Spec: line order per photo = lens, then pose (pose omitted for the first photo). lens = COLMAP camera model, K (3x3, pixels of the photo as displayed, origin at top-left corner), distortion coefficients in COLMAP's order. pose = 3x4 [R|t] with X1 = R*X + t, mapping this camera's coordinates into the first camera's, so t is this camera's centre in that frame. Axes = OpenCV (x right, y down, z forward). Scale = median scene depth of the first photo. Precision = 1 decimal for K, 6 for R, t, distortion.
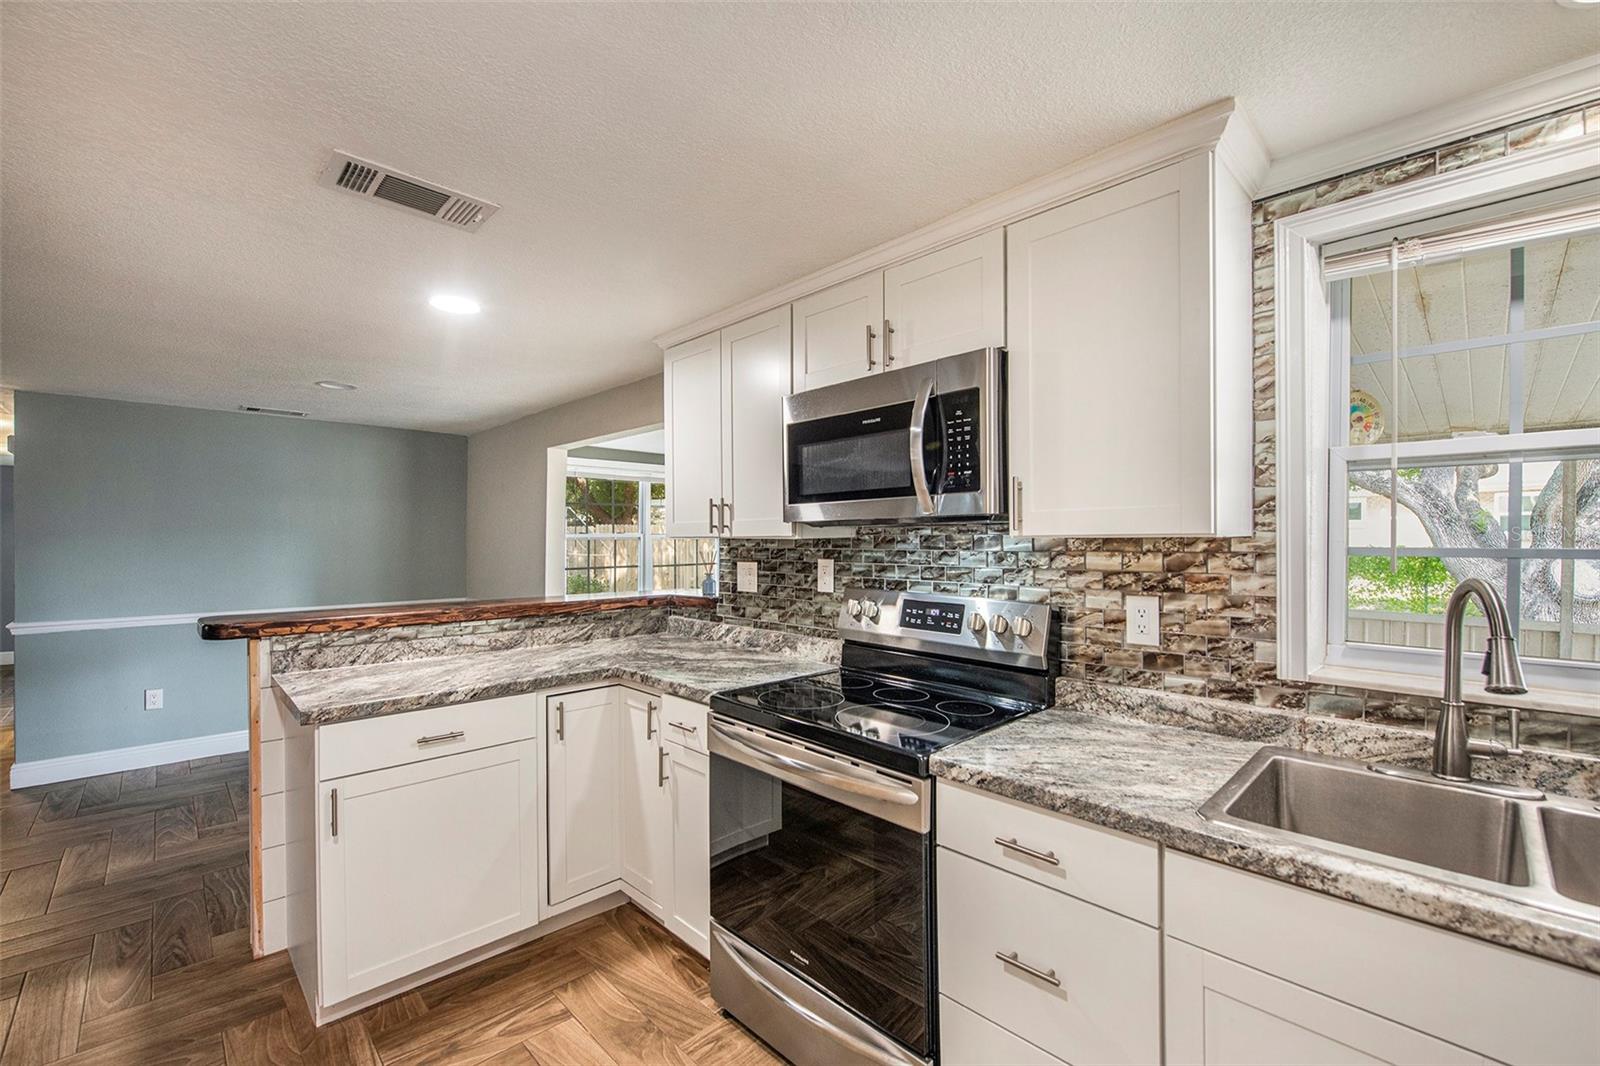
lens RADIAL K [[665.2, 0, 805.5], [0, 665.2, 551.5], [0, 0, 1]] dist [-0.016480, -0.001064]
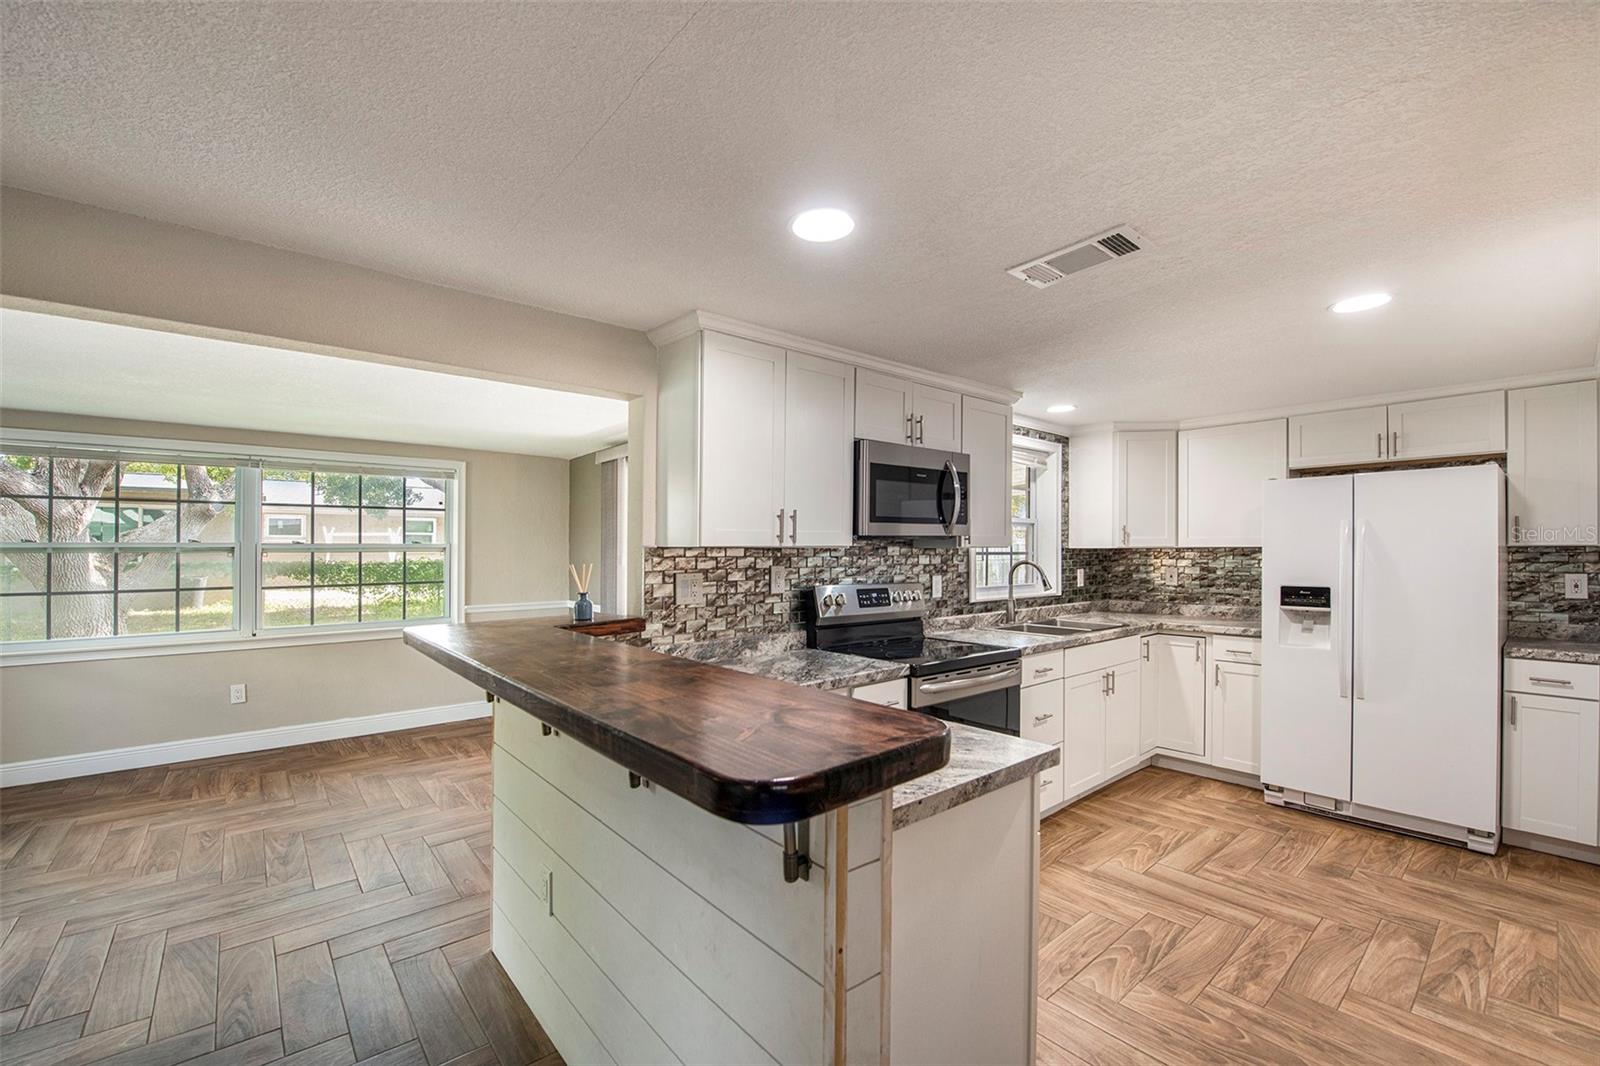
lens RADIAL K [[665.2, 0, 799.3], [0, 665.2, 552.1], [0, 0, 1]] dist [-0.016480, -0.001064]
pose [[0.065912, -0.000265, 0.997825, -1.452557], [0.018742, 0.999824, -0.000972, -0.012416], [-0.997649, 0.018765, 0.065905, 1.122198]]
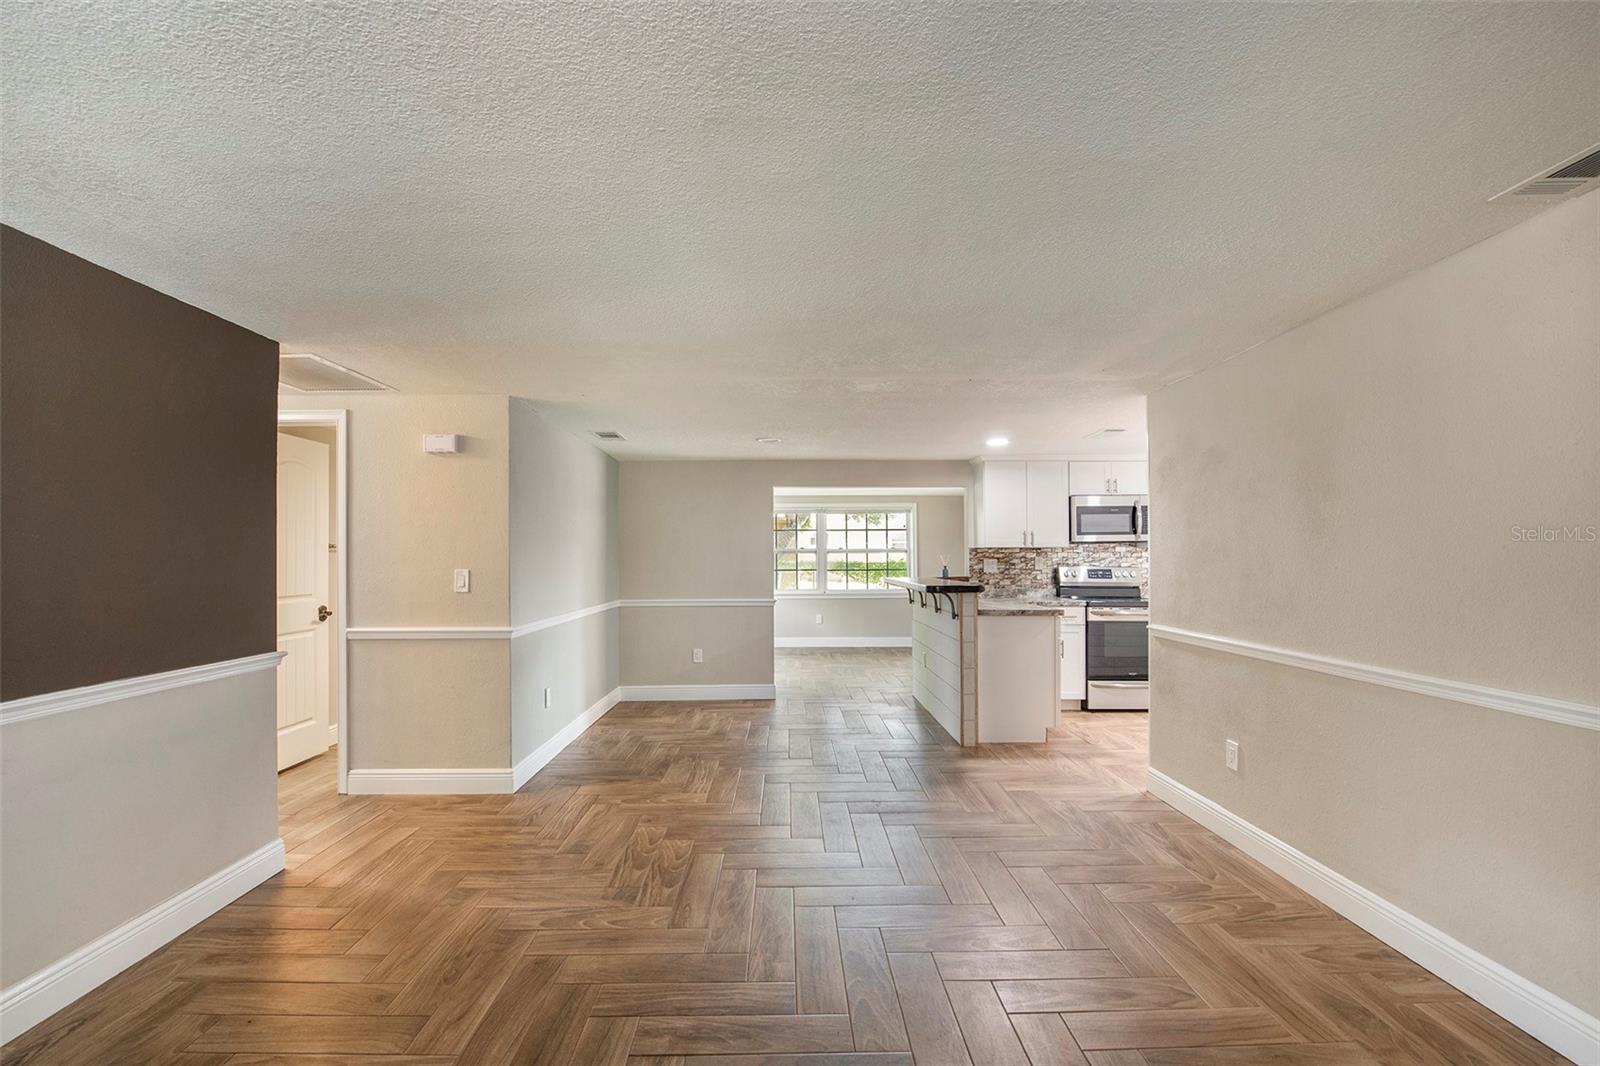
lens RADIAL K [[665.2, 0, 789.0], [0, 665.2, 545.5], [0, 0, 1]] dist [-0.016480, -0.001064]
pose [[0.689624, 0.012625, 0.724058, -3.048292], [0.013356, 0.999456, -0.030147, 0.043211], [-0.724045, 0.030461, 0.689080, -0.038620]]
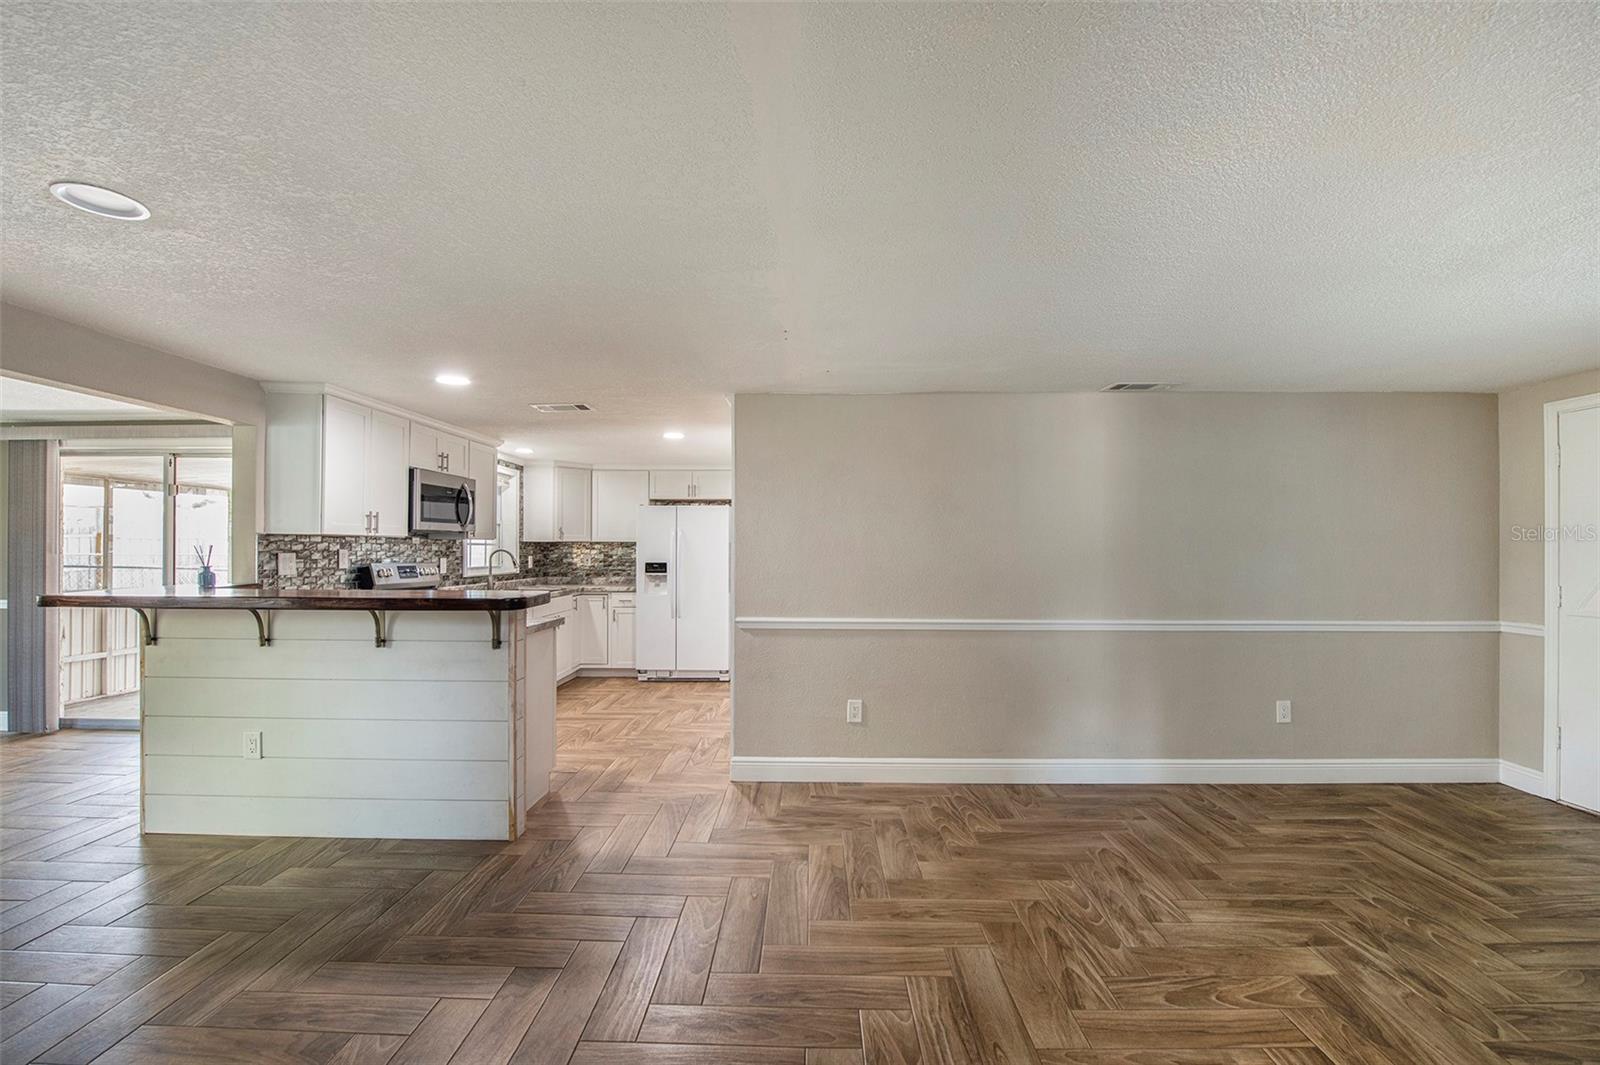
lens RADIAL K [[668.2, 0, 800.3], [0, 668.2, 551.5], [0, 0, 1]] dist [-0.010636, -0.003246]
pose [[-0.704030, -0.001525, 0.710168, -2.476345], [0.011640, 0.999839, 0.013687, 0.011728], [-0.710075, 0.017902, -0.703899, 1.724234]]
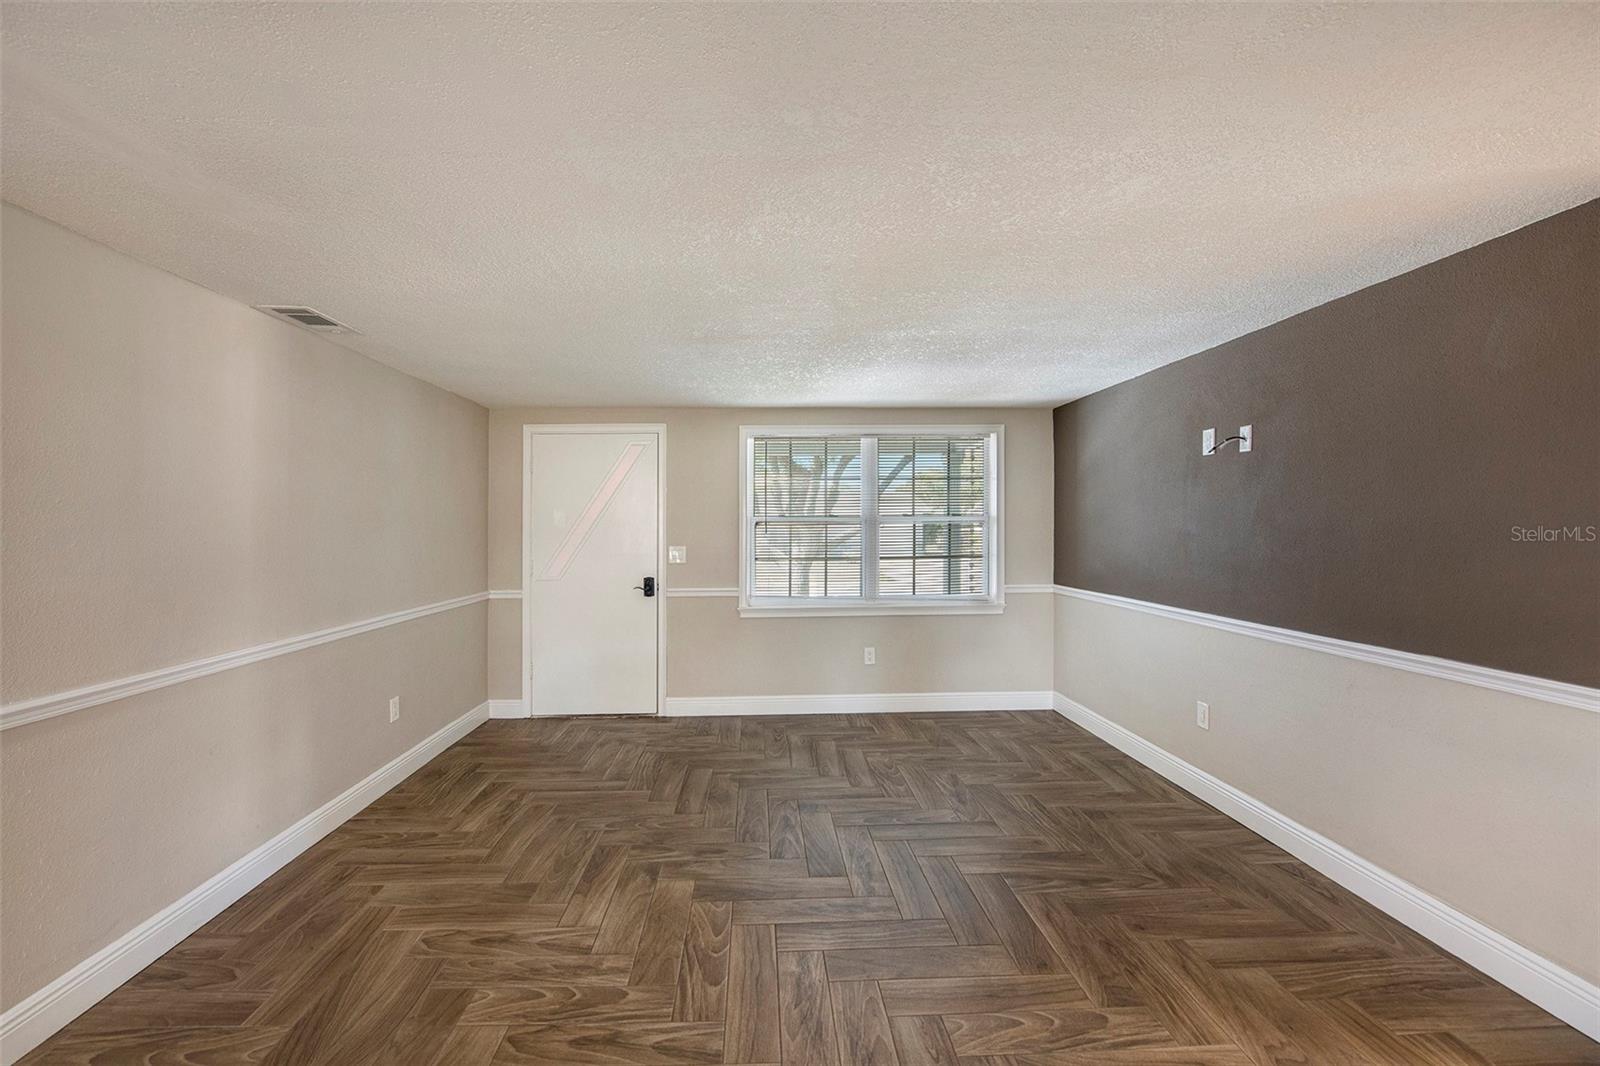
lens RADIAL K [[665.2, 0, 774.4], [0, 665.2, 513.9], [0, 0, 1]] dist [-0.016480, -0.001064]
pose [[-0.679619, -0.003891, -0.733555, -1.491358], [-0.001422, 0.999991, -0.003986, -0.018638], [0.733564, -0.001666, -0.679618, 1.413816]]
